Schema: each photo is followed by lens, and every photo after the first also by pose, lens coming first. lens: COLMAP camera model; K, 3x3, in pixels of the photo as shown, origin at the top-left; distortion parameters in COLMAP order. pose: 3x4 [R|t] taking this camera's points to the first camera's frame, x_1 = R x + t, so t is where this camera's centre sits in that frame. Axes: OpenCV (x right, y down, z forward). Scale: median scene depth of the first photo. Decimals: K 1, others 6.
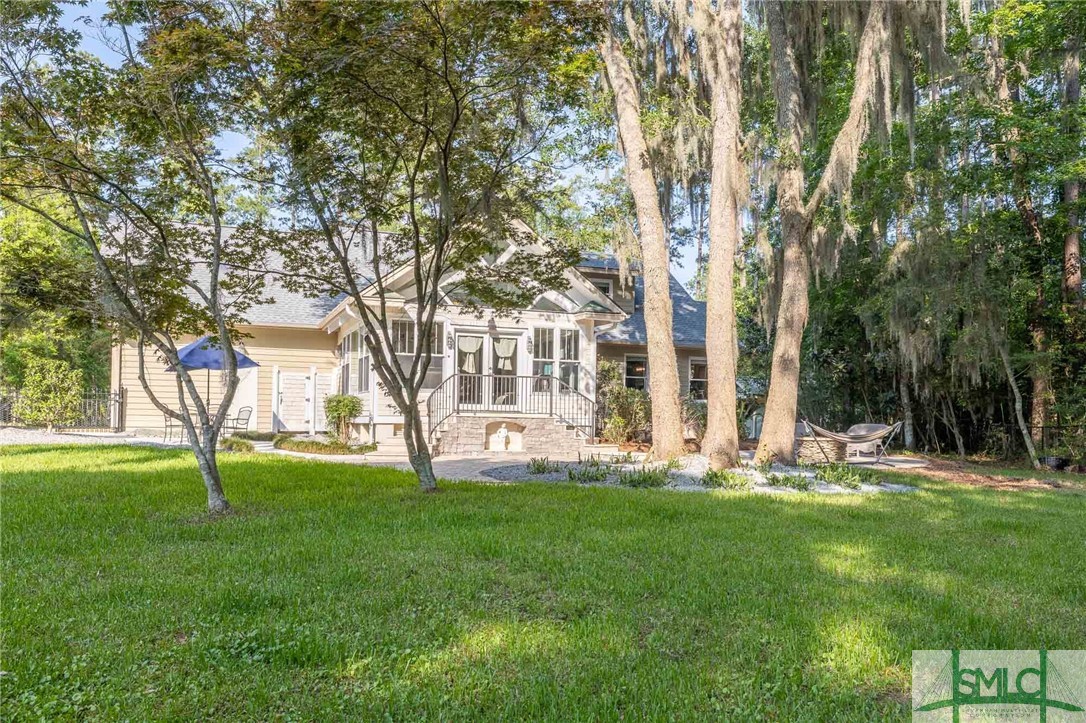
lens RADIAL K [[856.8, 0, 543.0], [0, 856.8, 361.5], [0, 0, 1]] dist [-0.002720, -0.000356]
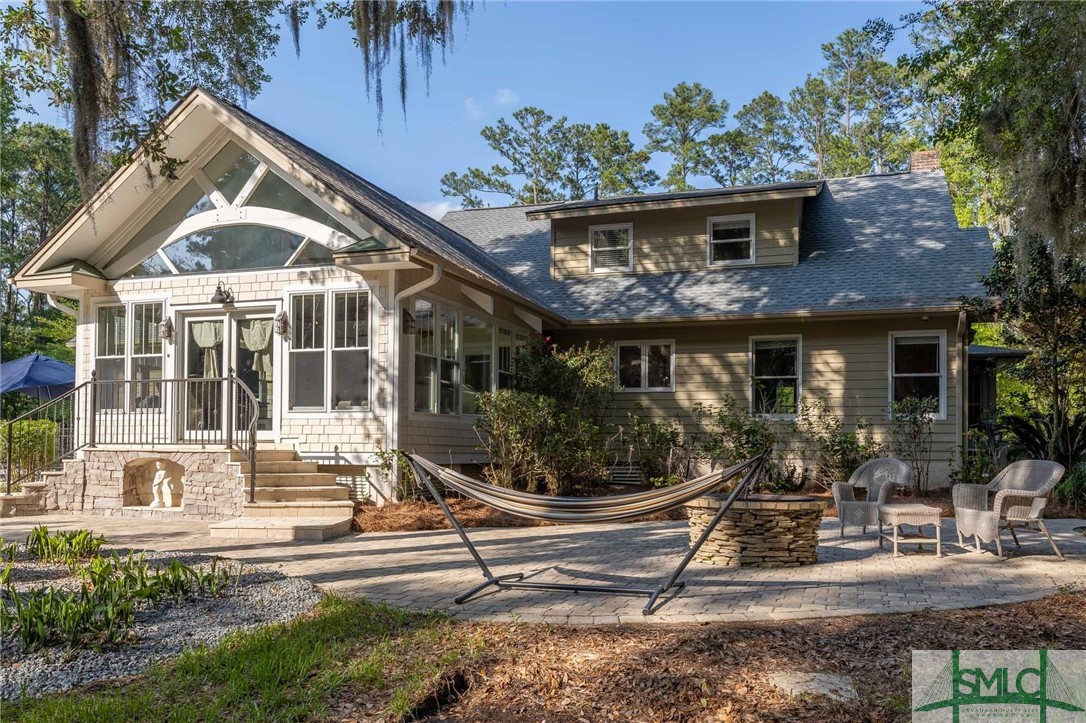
lens RADIAL K [[864.4, 0, 545.3], [0, 864.4, 431.6], [0, 0, 1]] dist [0.003772, 0.001247]
pose [[0.779691, -0.023711, -0.625715, 0.491120], [0.048698, 0.998552, 0.022841, 0.047490], [0.624268, -0.048280, 0.779717, 0.657178]]
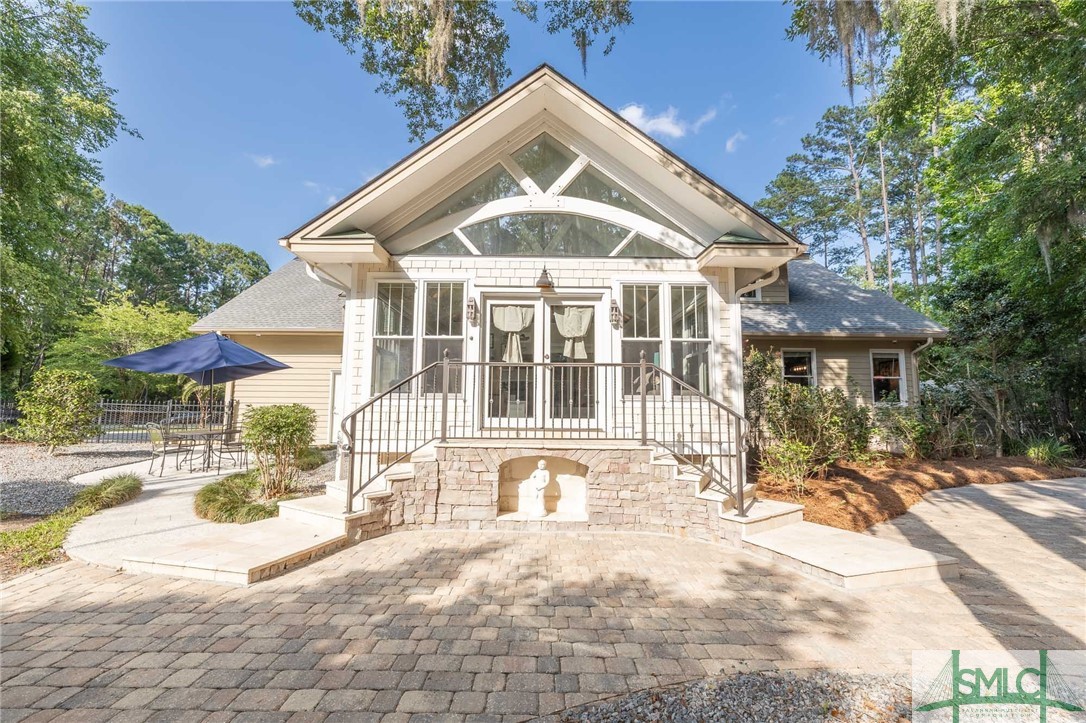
lens RADIAL K [[467.3, 0, 543.0], [0, 467.3, 361.5], [0, 0, 1]] dist [-0.000076, -0.000157]
pose [[0.938779, -0.045915, -0.341447, 0.045664], [0.030100, 0.998221, -0.051475, 0.027657], [0.343203, 0.038046, 0.938490, 0.694964]]
